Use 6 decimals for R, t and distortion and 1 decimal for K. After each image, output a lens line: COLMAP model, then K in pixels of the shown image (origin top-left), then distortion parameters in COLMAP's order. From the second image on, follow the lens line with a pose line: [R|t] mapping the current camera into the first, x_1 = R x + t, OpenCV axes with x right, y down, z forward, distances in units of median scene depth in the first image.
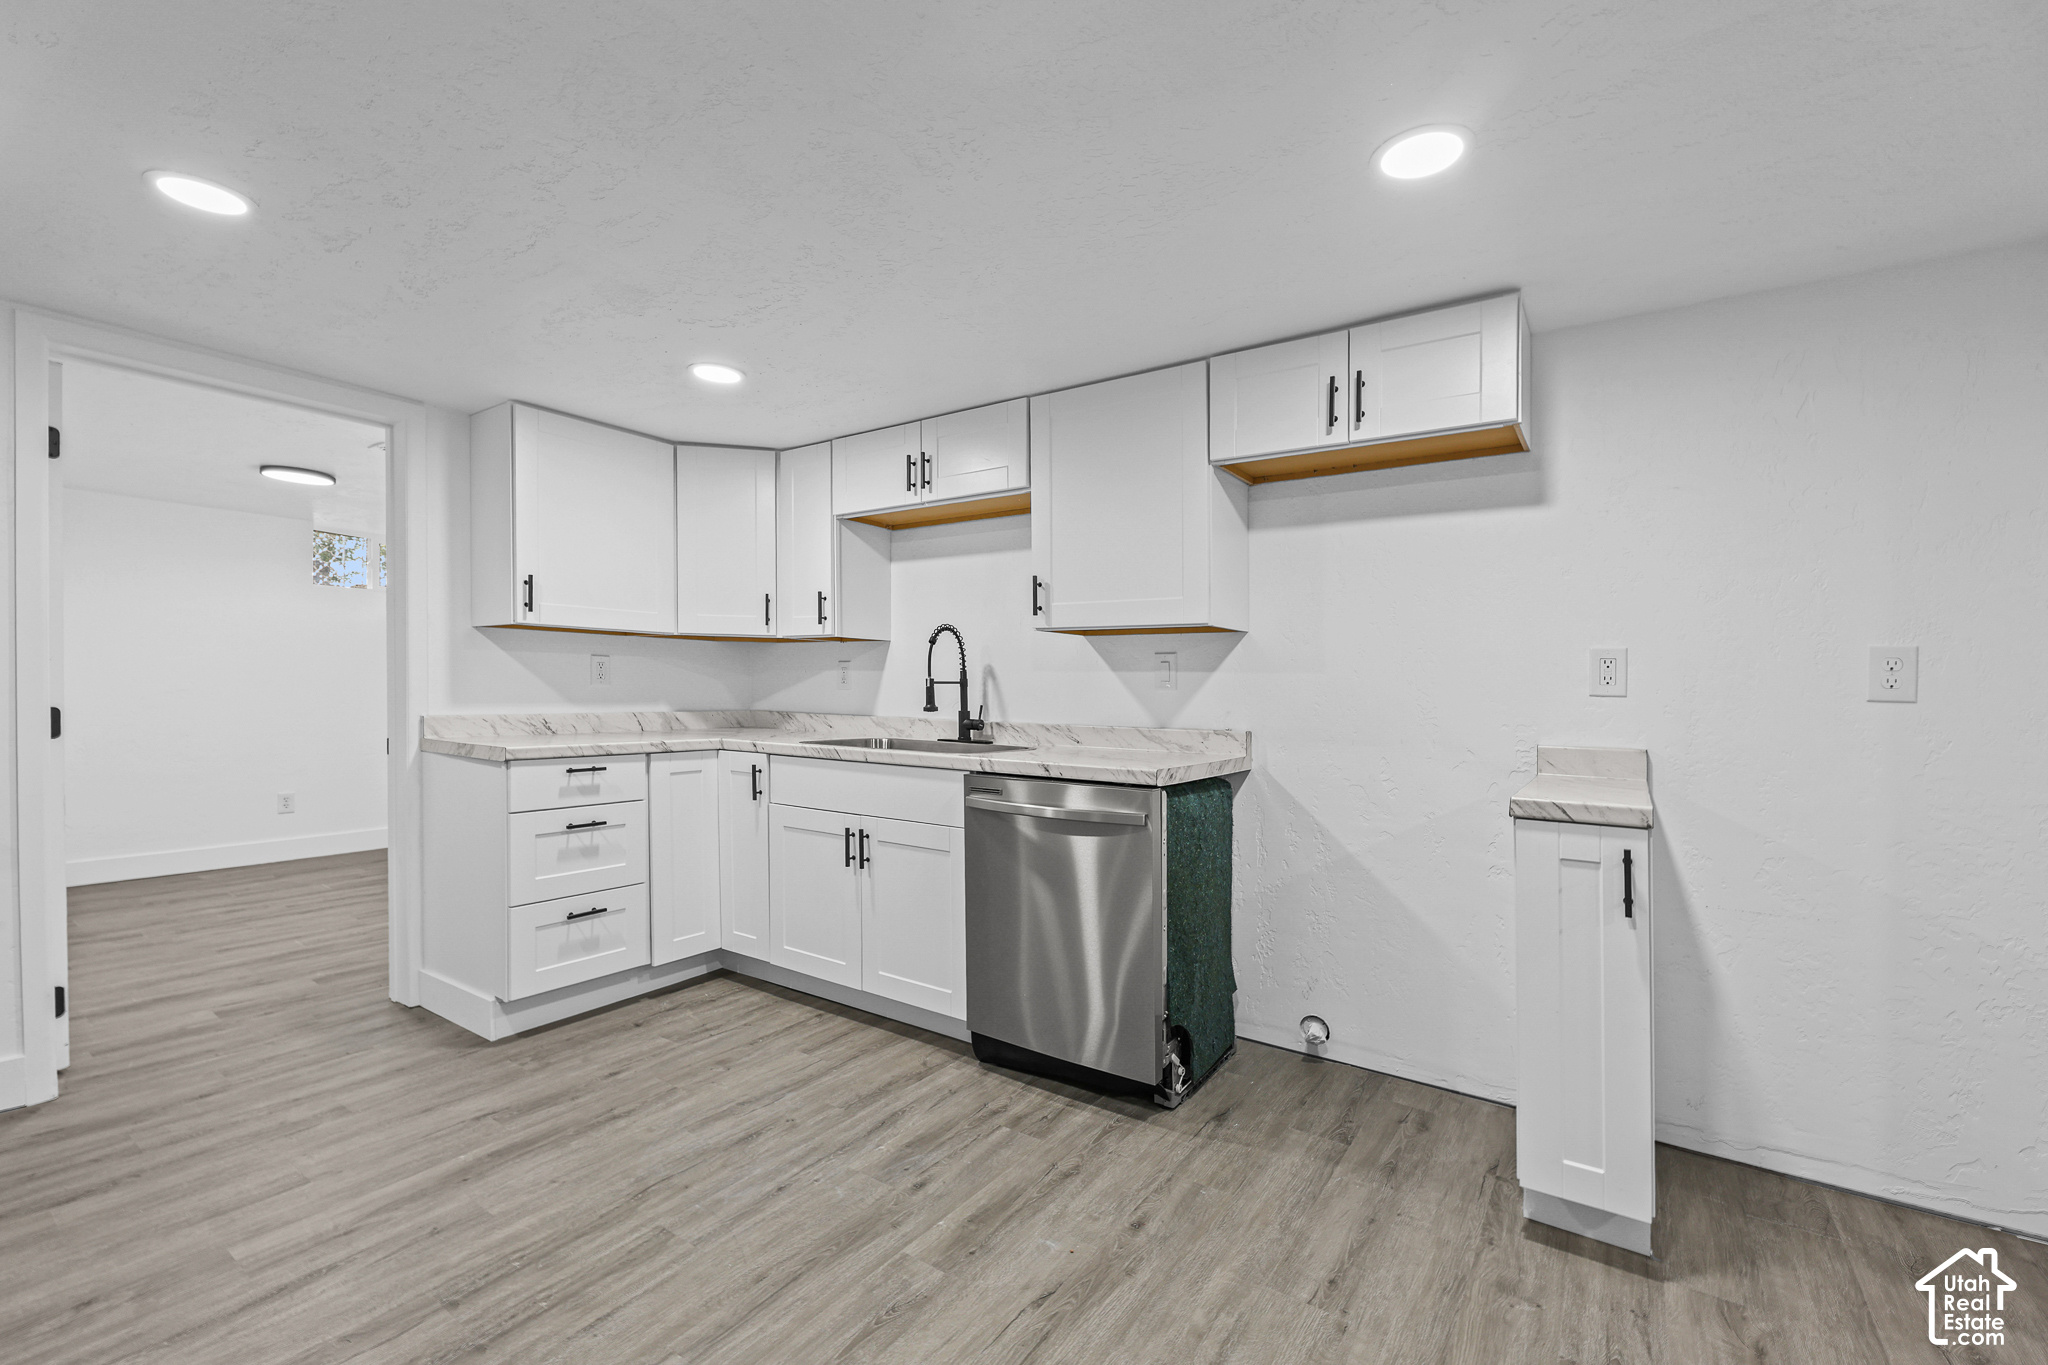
lens RADIAL K [[863.6, 0, 1016.1], [0, 863.6, 697.7], [0, 0, 1]] dist [-0.000179, -0.004112]
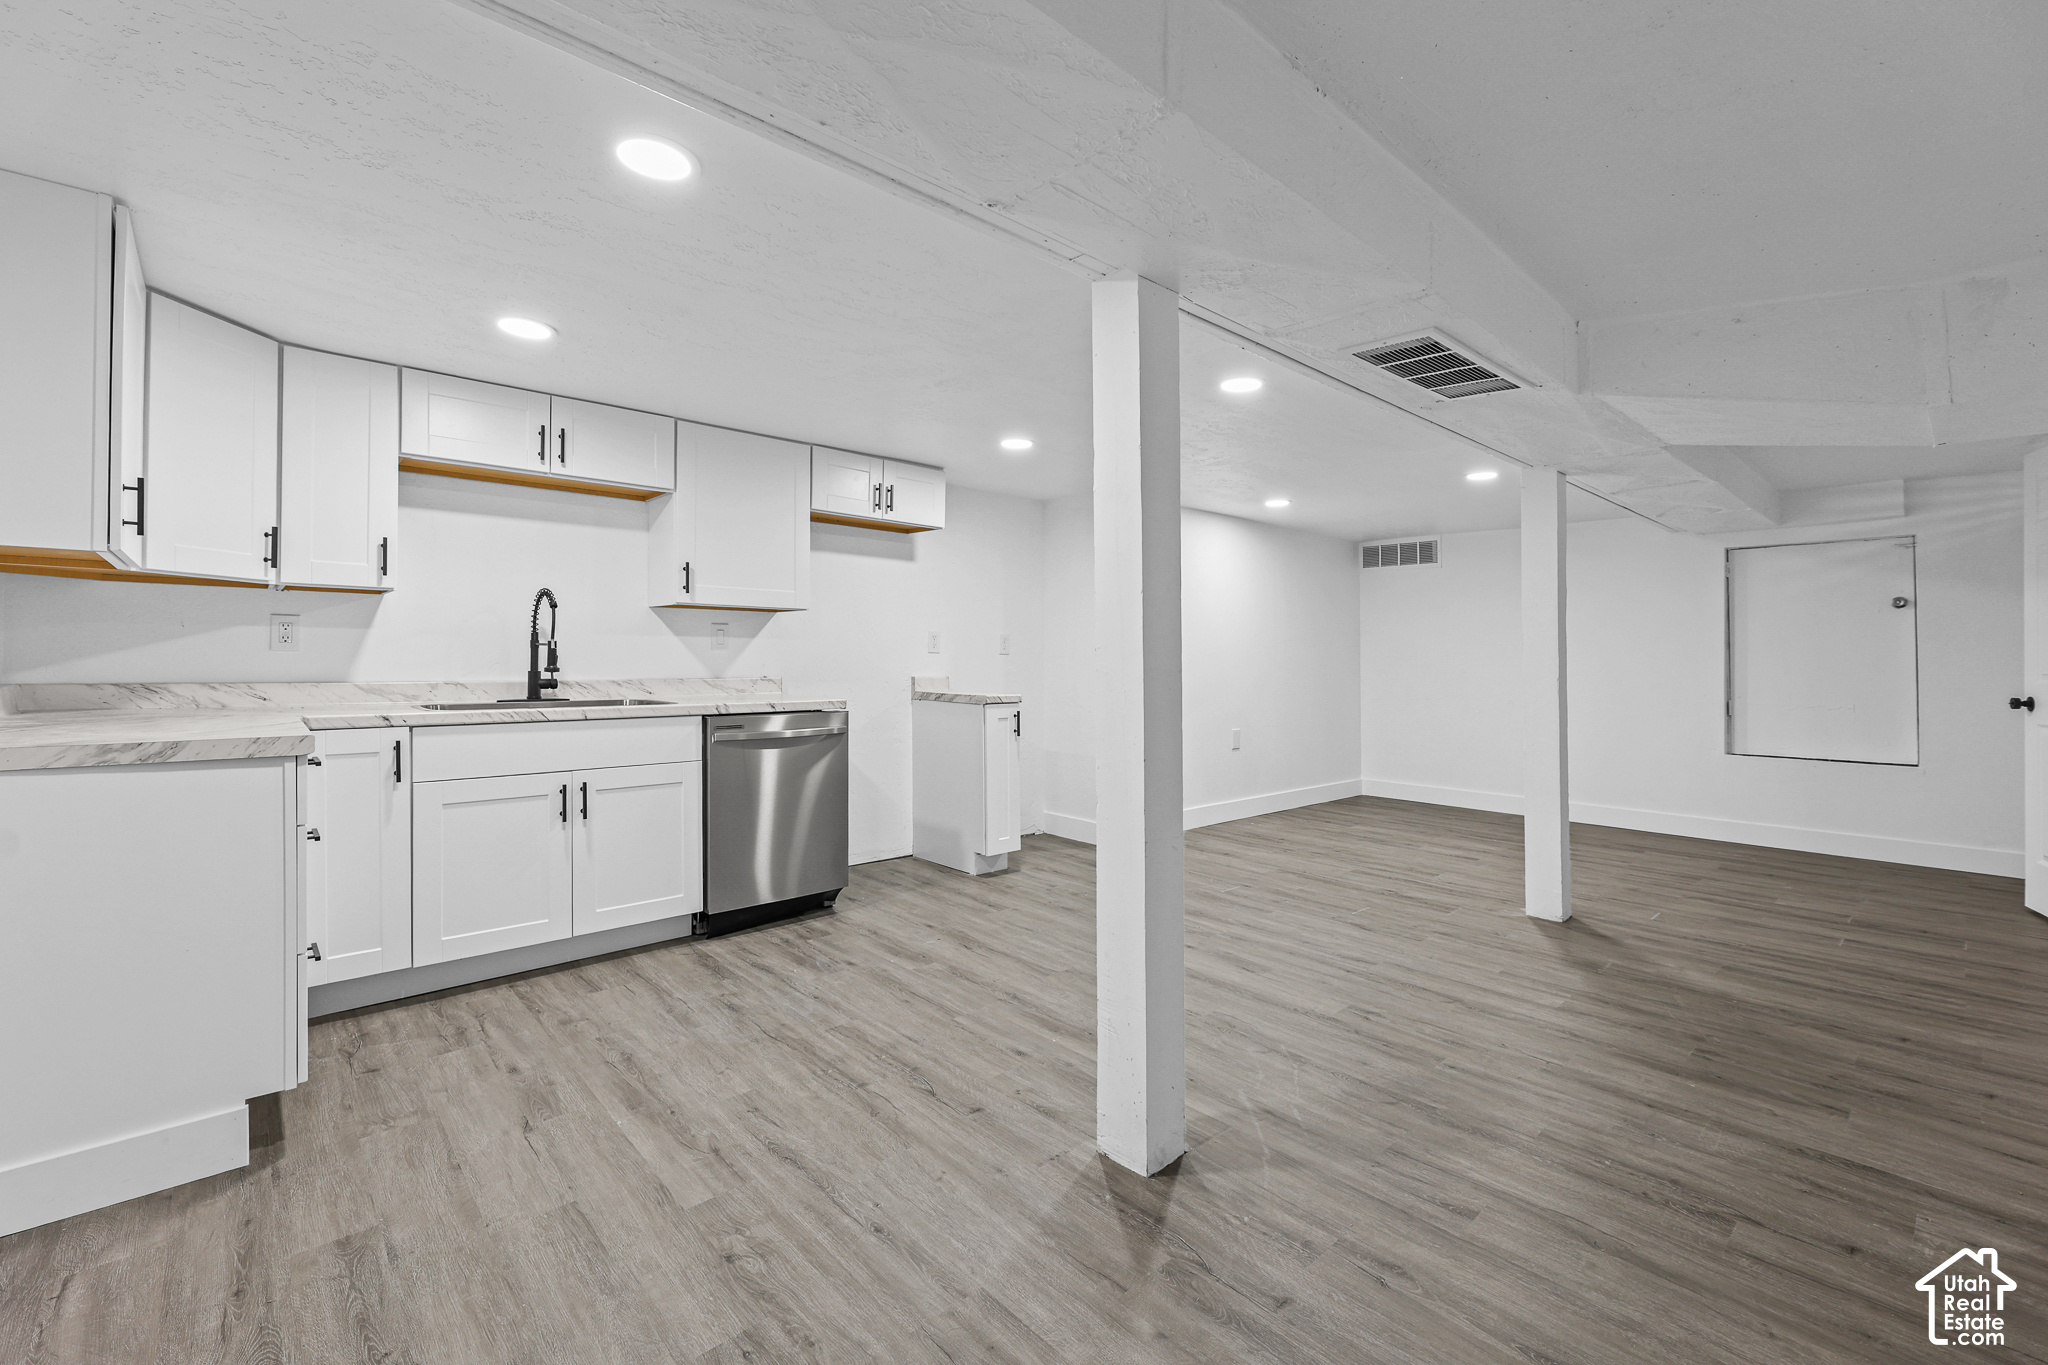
lens RADIAL K [[862.7, 0, 1040.2], [0, 862.7, 638.1], [0, 0, 1]] dist [-0.001070, -0.002719]
pose [[0.210647, 0.001875, 0.977560, -1.259912], [-0.002241, 0.999996, -0.001435, -0.032712], [-0.977560, -0.001889, 0.210651, 0.246025]]
